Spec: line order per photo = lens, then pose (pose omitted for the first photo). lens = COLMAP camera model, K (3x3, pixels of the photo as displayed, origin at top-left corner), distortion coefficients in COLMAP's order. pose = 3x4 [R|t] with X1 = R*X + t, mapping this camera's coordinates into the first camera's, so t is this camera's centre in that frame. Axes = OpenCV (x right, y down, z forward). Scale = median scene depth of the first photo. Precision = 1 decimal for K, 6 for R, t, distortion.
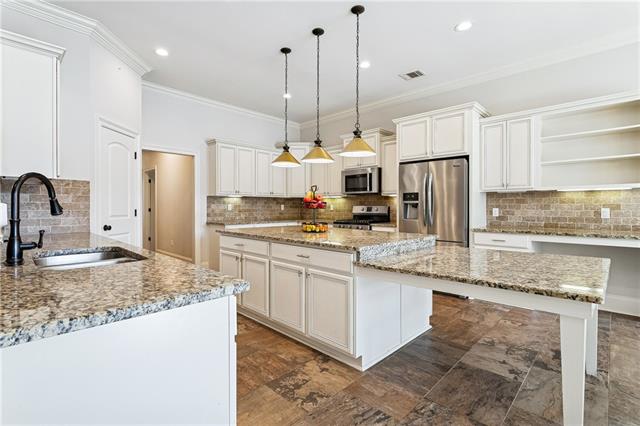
lens RADIAL K [[303.1, 0, 317.3], [0, 303.1, 210.3], [0, 0, 1]] dist [0.001975, 0.001198]
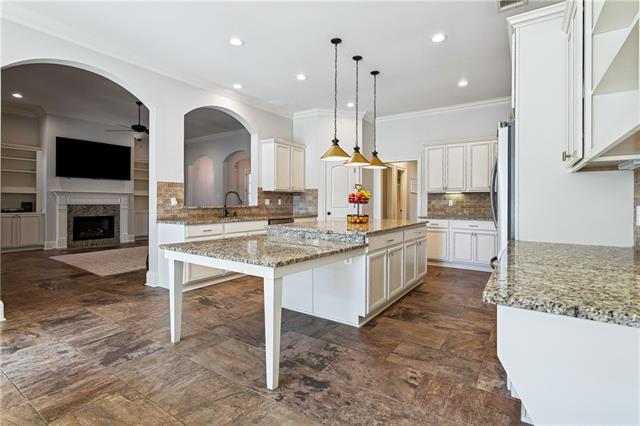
lens RADIAL K [[303.1, 0, 317.3], [0, 303.1, 210.3], [0, 0, 1]] dist [0.001975, 0.001198]
pose [[0.178224, 0.027066, -0.983618, 0.697601], [-0.016088, 0.999568, 0.024590, -0.003528], [0.983858, 0.011442, 0.178582, 0.375659]]
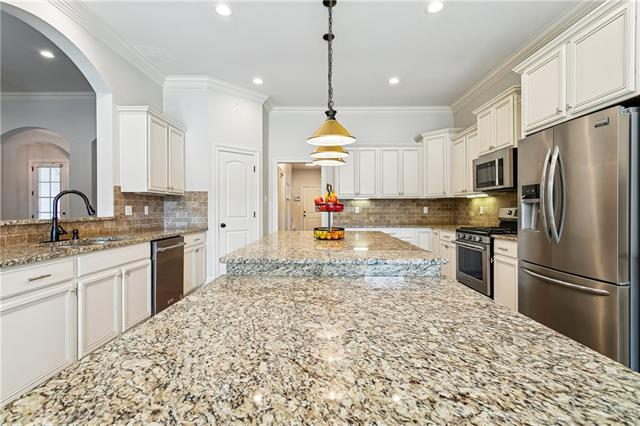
lens RADIAL K [[303.1, 0, 317.3], [0, 303.1, 210.3], [0, 0, 1]] dist [0.001975, 0.001198]
pose [[0.687957, -0.000847, -0.725751, 0.355835], [-0.005697, 0.999962, -0.006567, -0.001895], [0.725729, 0.008653, 0.687926, 0.237980]]
